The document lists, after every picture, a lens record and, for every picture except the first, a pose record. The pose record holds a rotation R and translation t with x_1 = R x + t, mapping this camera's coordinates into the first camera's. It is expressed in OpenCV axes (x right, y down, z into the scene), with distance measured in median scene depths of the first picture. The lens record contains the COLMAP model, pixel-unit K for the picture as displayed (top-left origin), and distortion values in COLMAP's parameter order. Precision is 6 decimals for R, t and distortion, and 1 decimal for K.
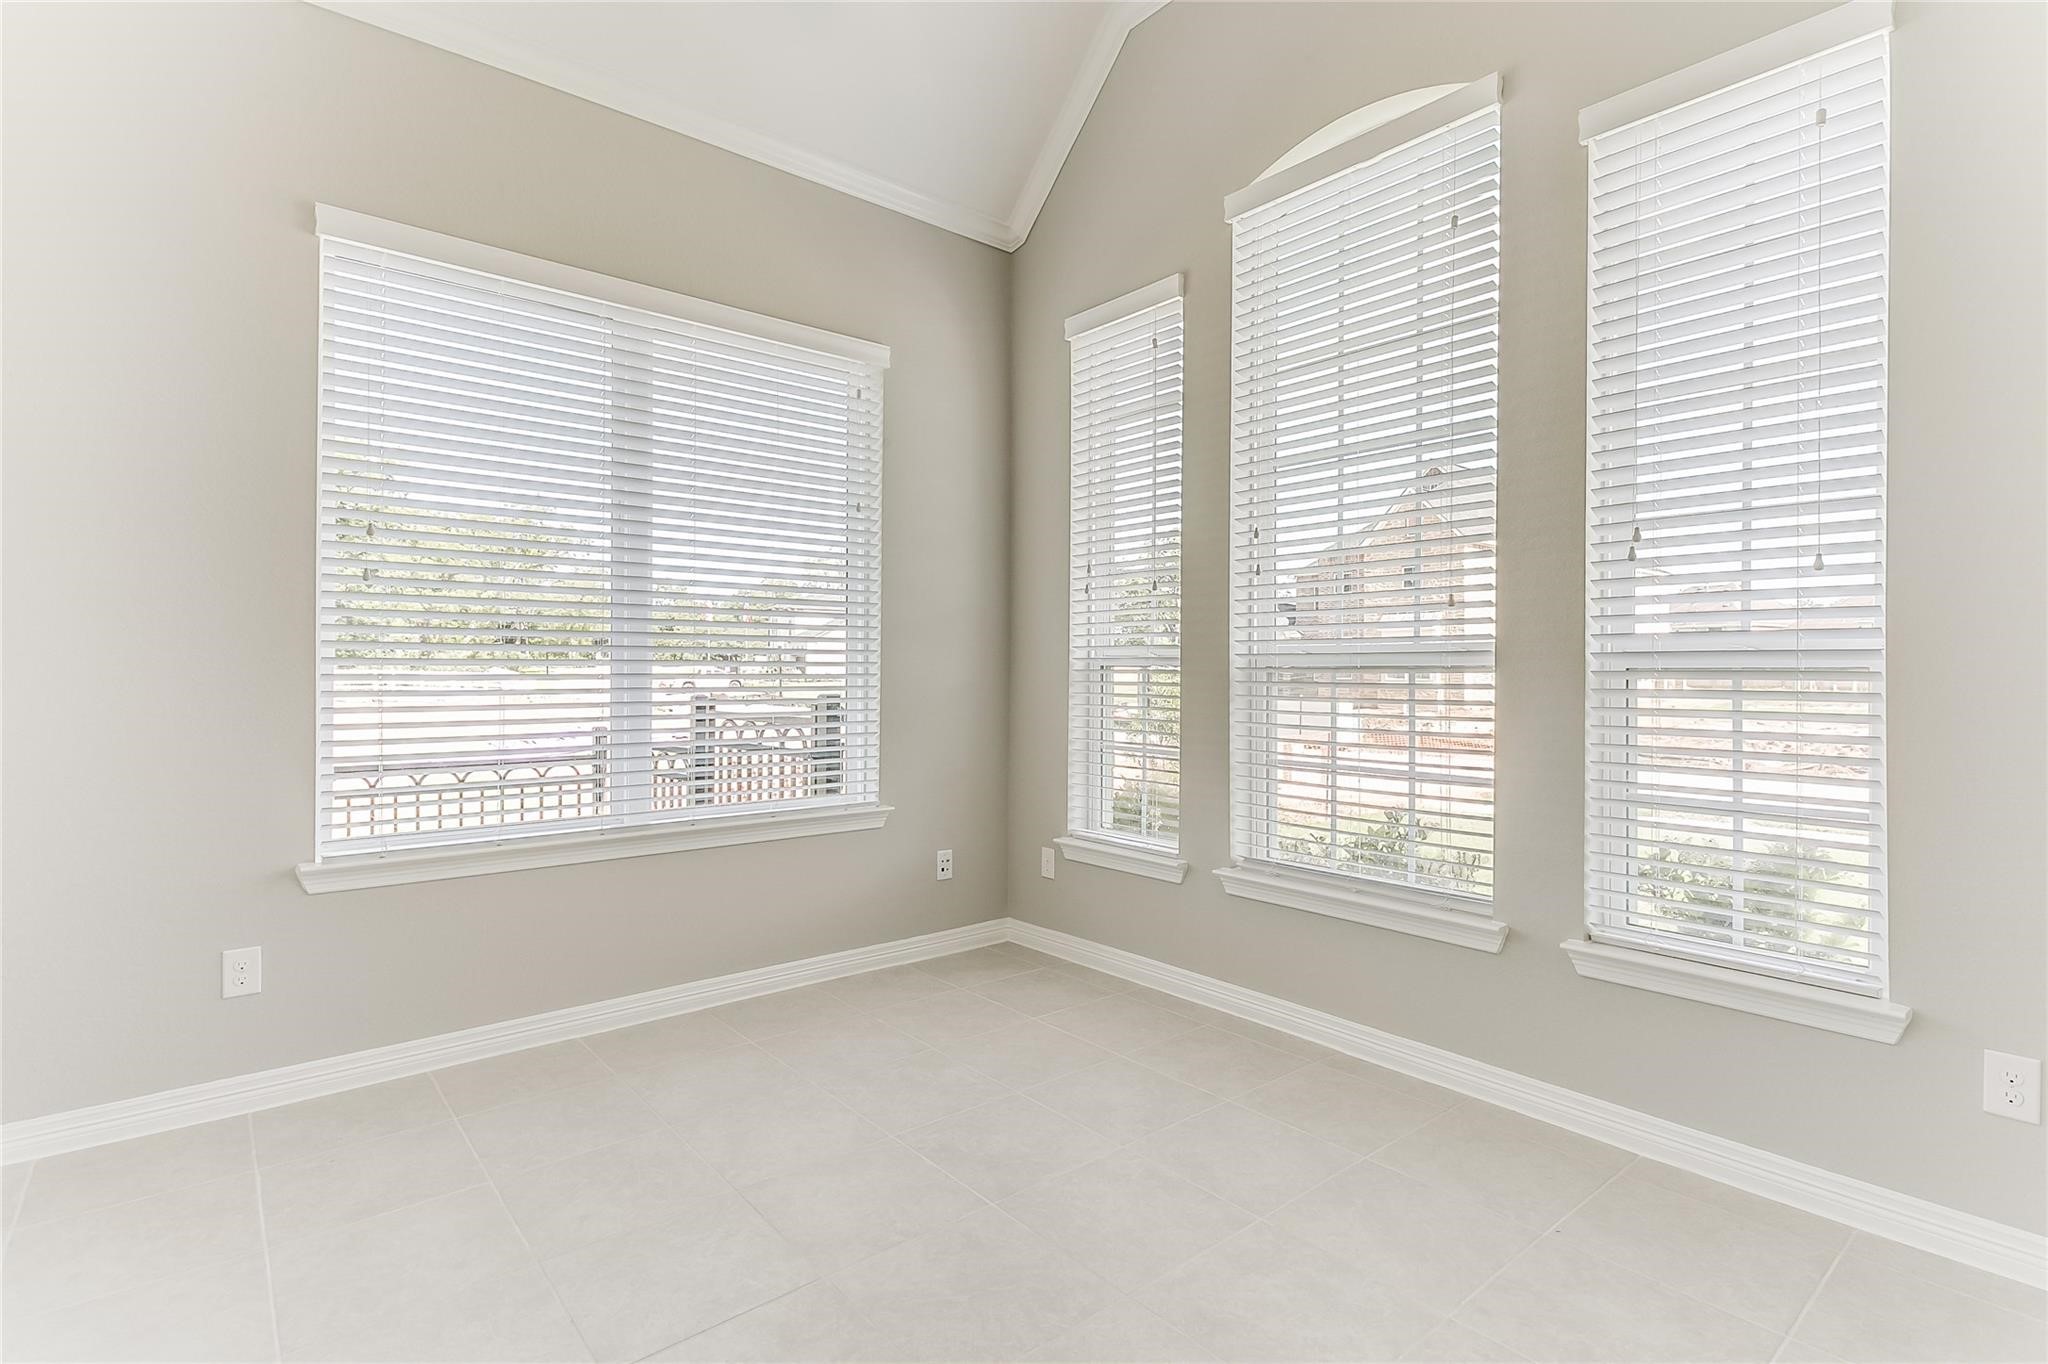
lens RADIAL K [[1017.0, 0, 1030.5], [0, 1017.0, 668.1], [0, 0, 1]] dist [0.017703, -0.000226]
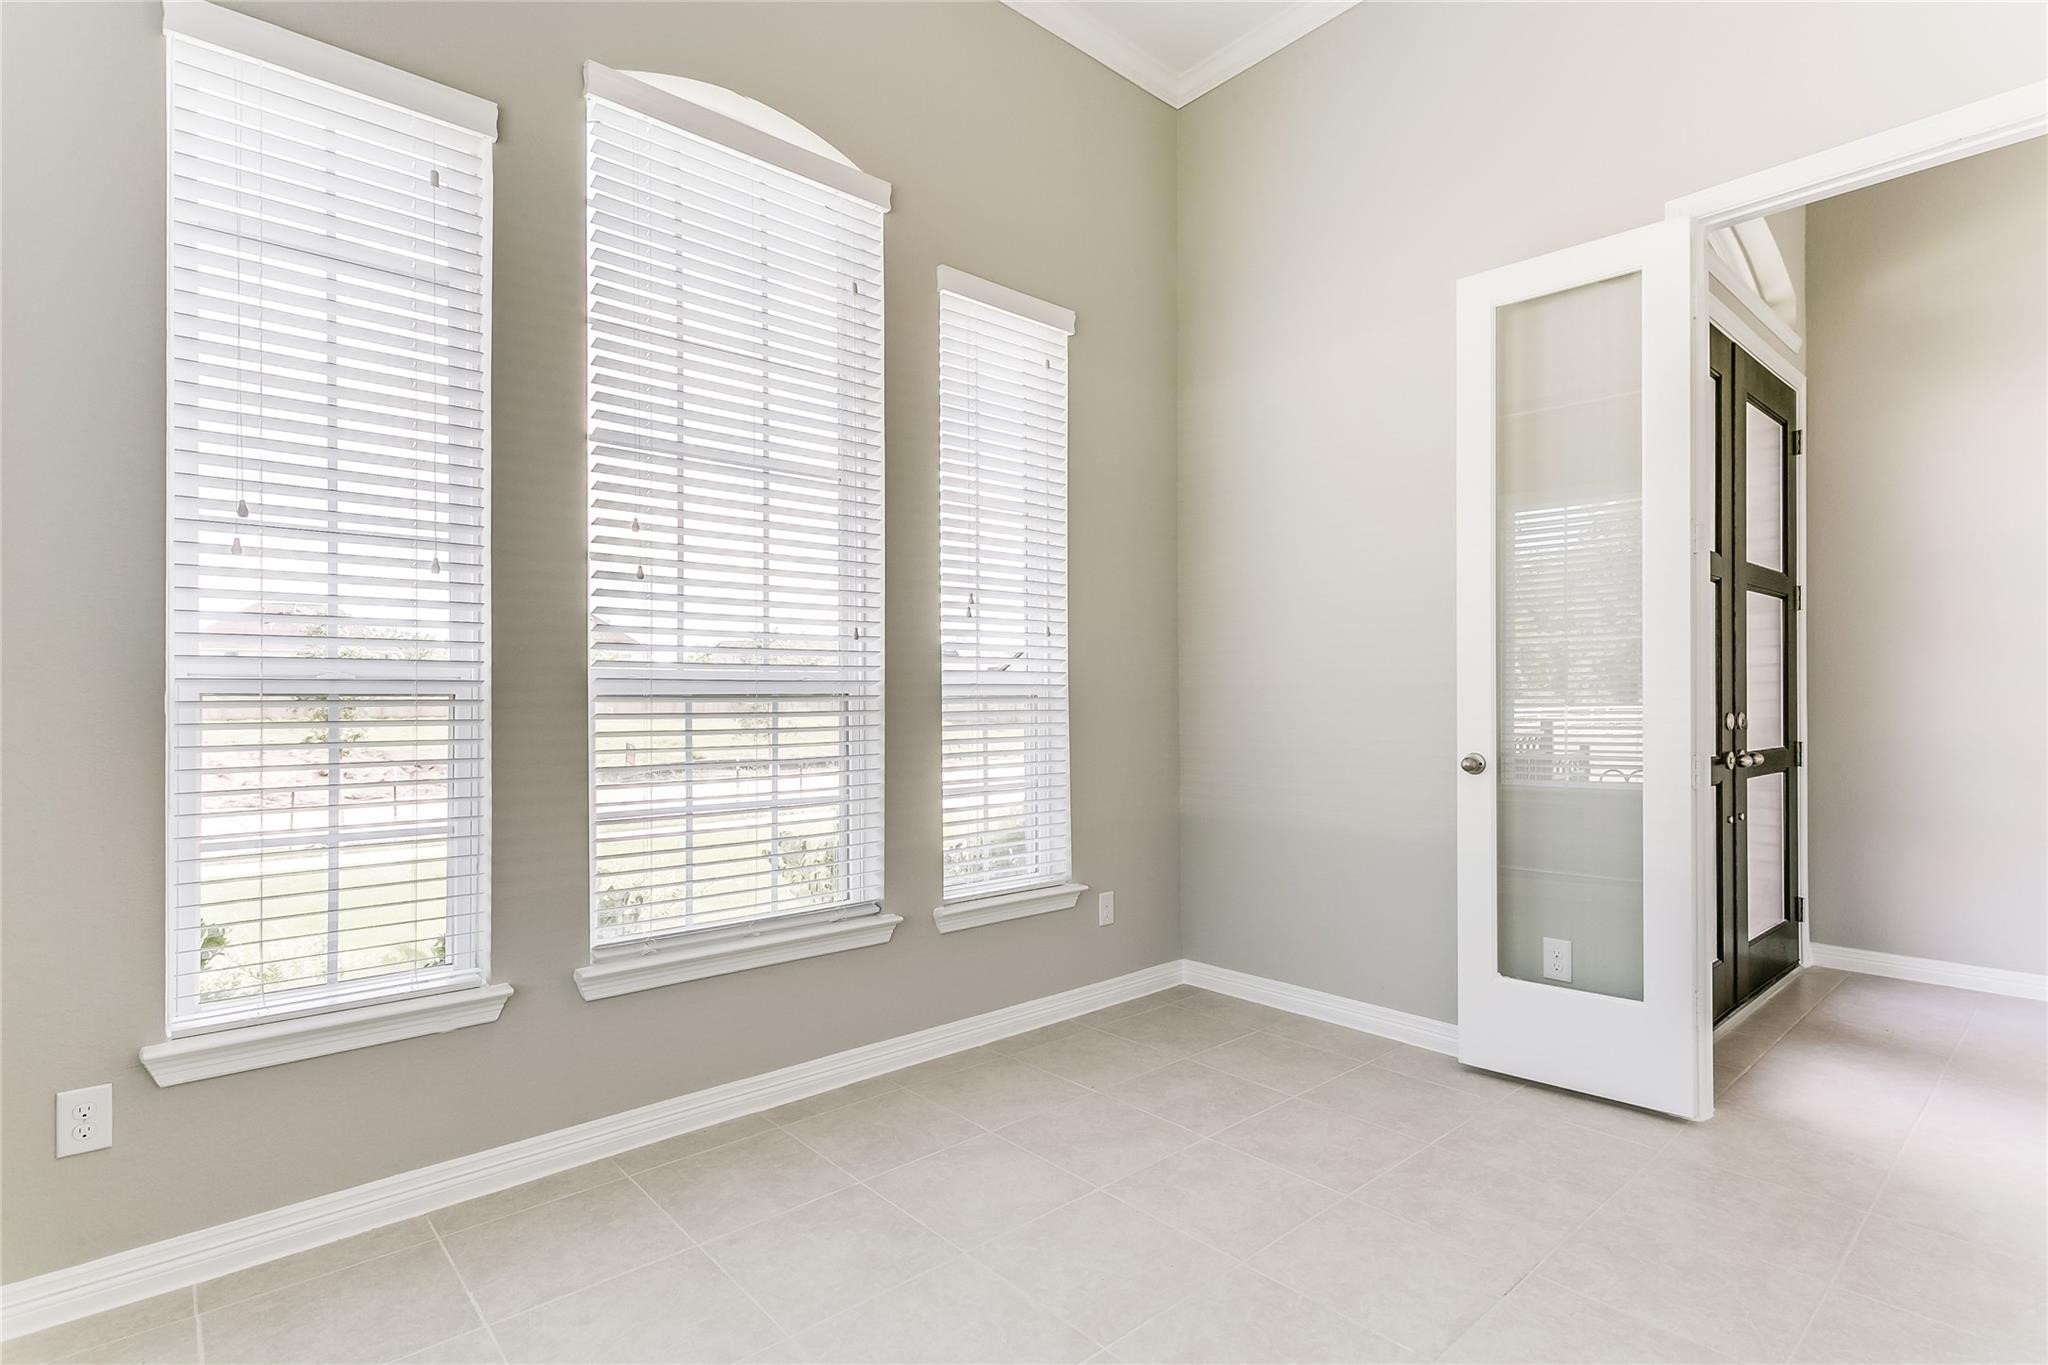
lens RADIAL K [[1017.0, 0, 1028.6], [0, 1017.0, 686.4], [0, 0, 1]] dist [0.017703, -0.000226]
pose [[-0.048644, 0.003875, 0.998809, -0.625795], [-0.001750, 0.999991, -0.003965, -0.006045], [-0.998815, -0.001940, -0.048637, 0.794415]]
